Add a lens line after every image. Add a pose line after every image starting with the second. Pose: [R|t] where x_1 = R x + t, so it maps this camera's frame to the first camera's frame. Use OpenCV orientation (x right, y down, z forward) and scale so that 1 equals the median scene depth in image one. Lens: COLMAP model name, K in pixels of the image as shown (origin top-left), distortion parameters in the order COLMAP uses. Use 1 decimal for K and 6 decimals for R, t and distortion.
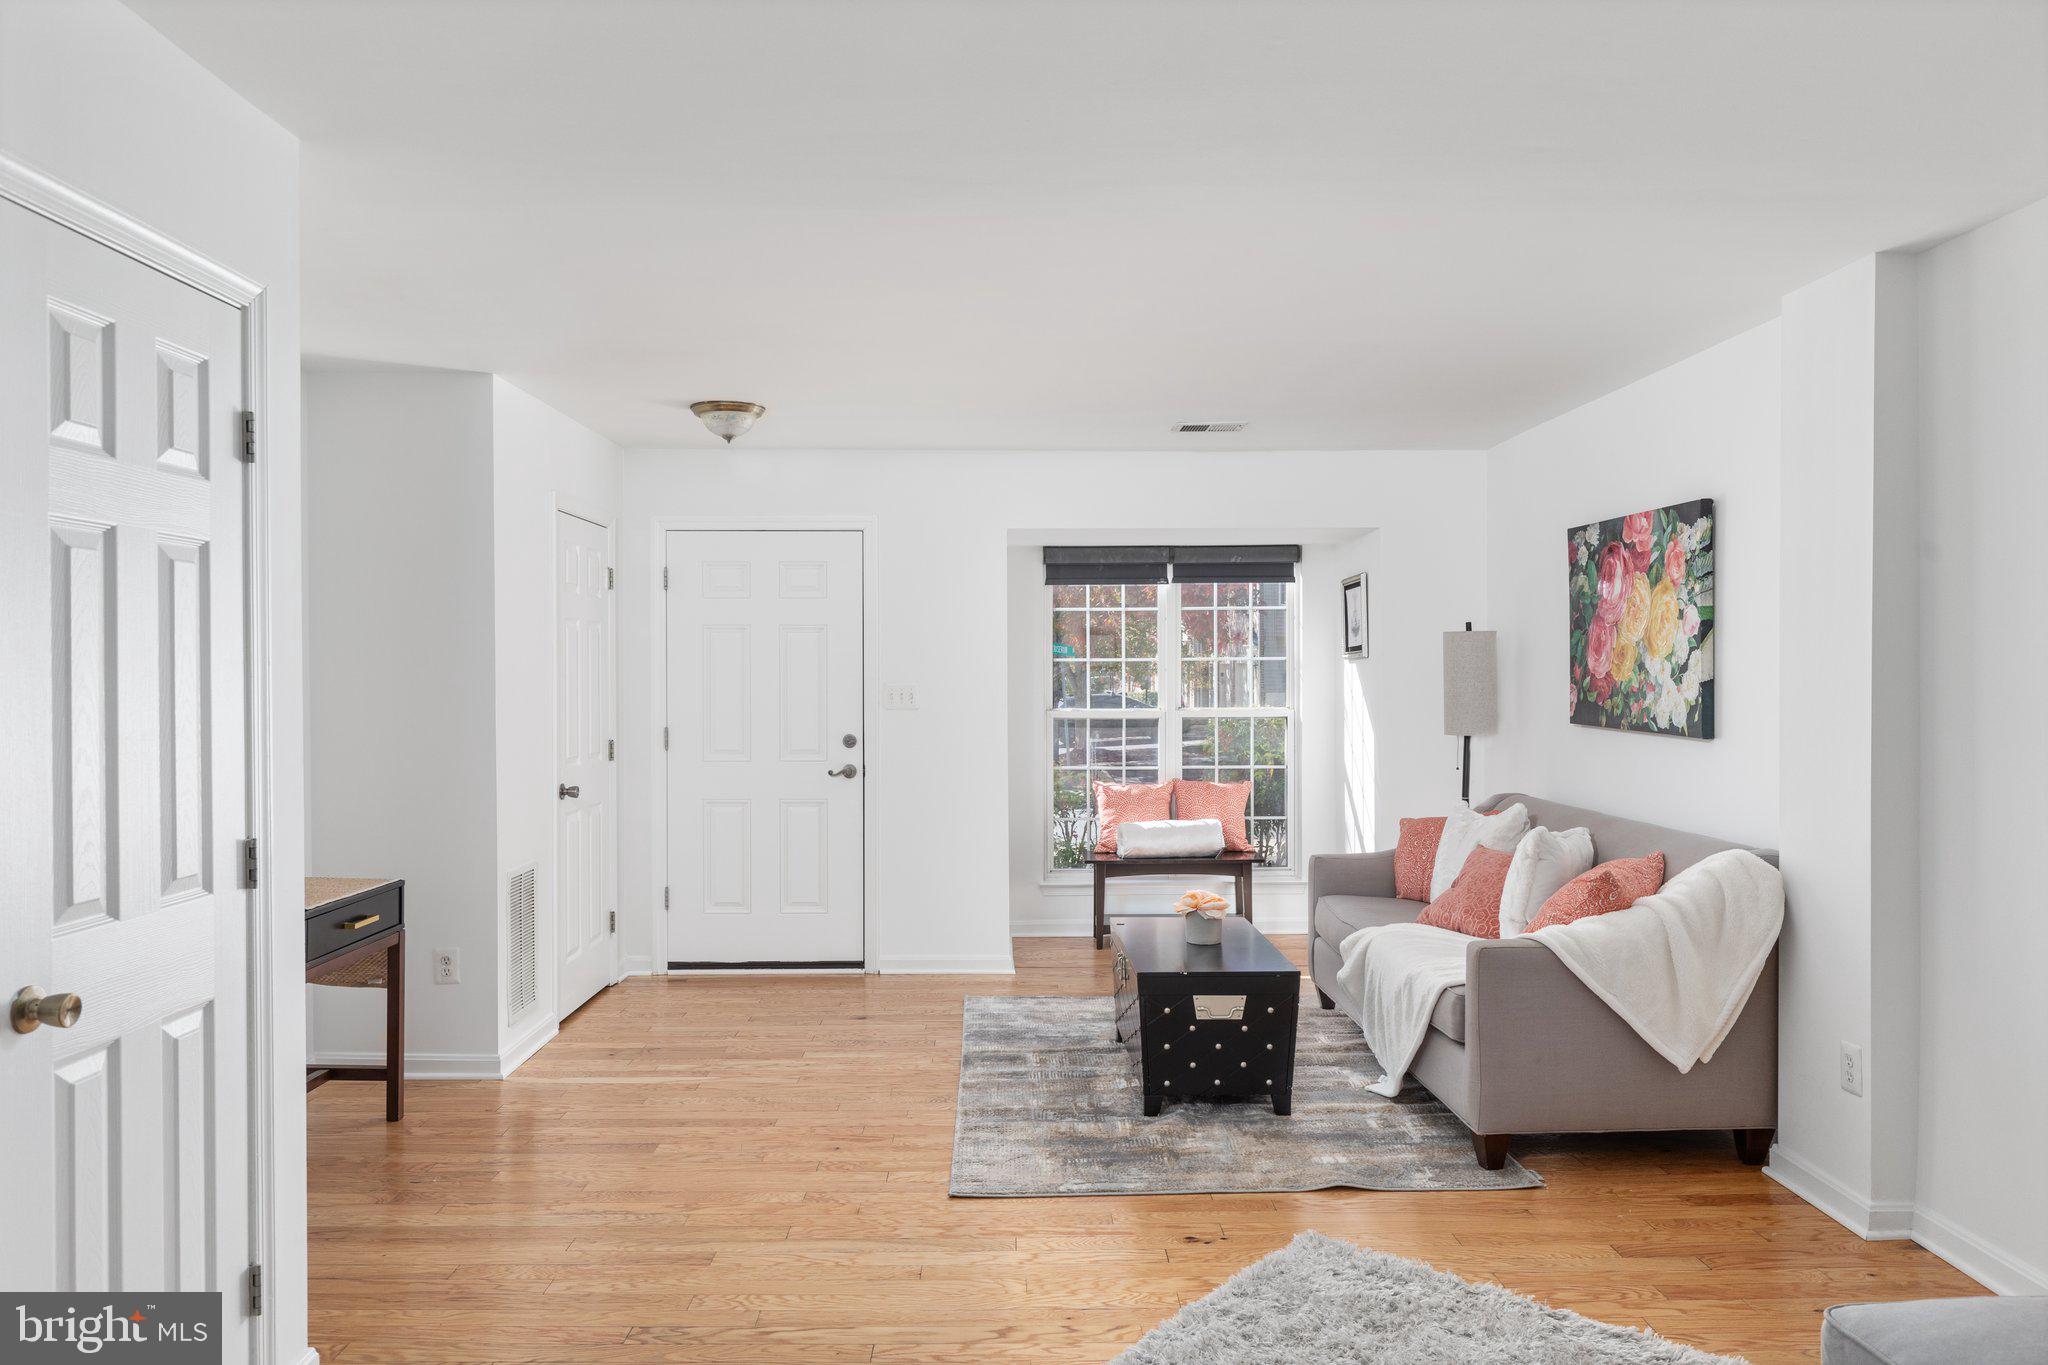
lens RADIAL K [[1347.0, 0, 1022.7], [0, 1347.0, 680.4], [0, 0, 1]] dist [0.001114, -0.001265]
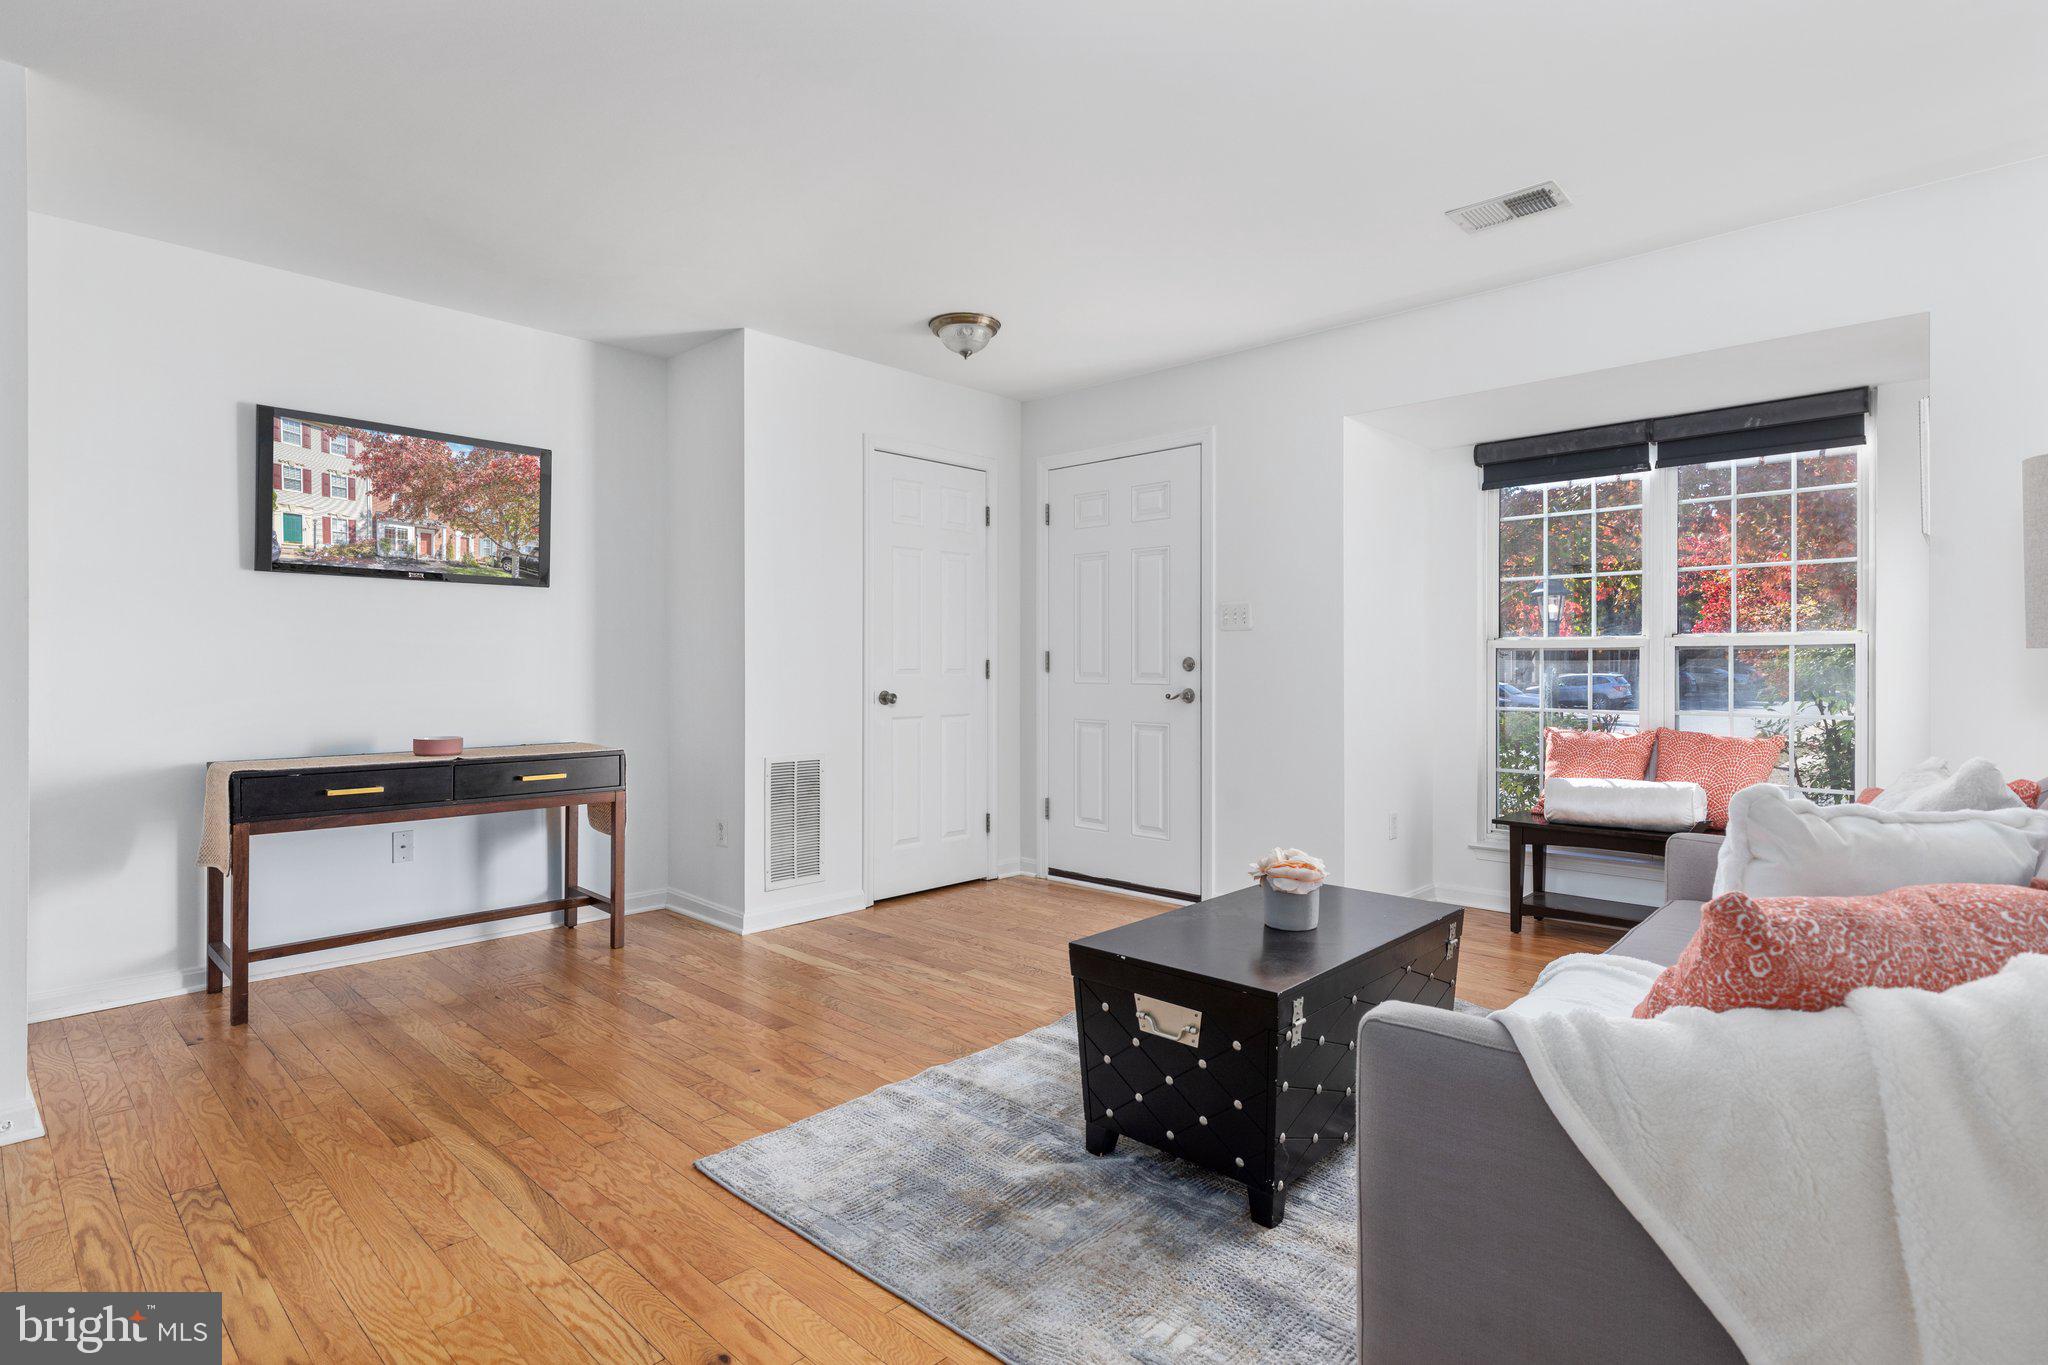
lens RADIAL K [[1016.8, 0, 1021.2], [0, 1016.8, 665.6], [0, 0, 1]] dist [-0.000202, 0.000475]
pose [[0.721548, 0.003144, -0.692357, 0.393172], [-0.005676, 0.999983, -0.001375, 0.065166], [0.692341, 0.004922, 0.721554, 0.538142]]
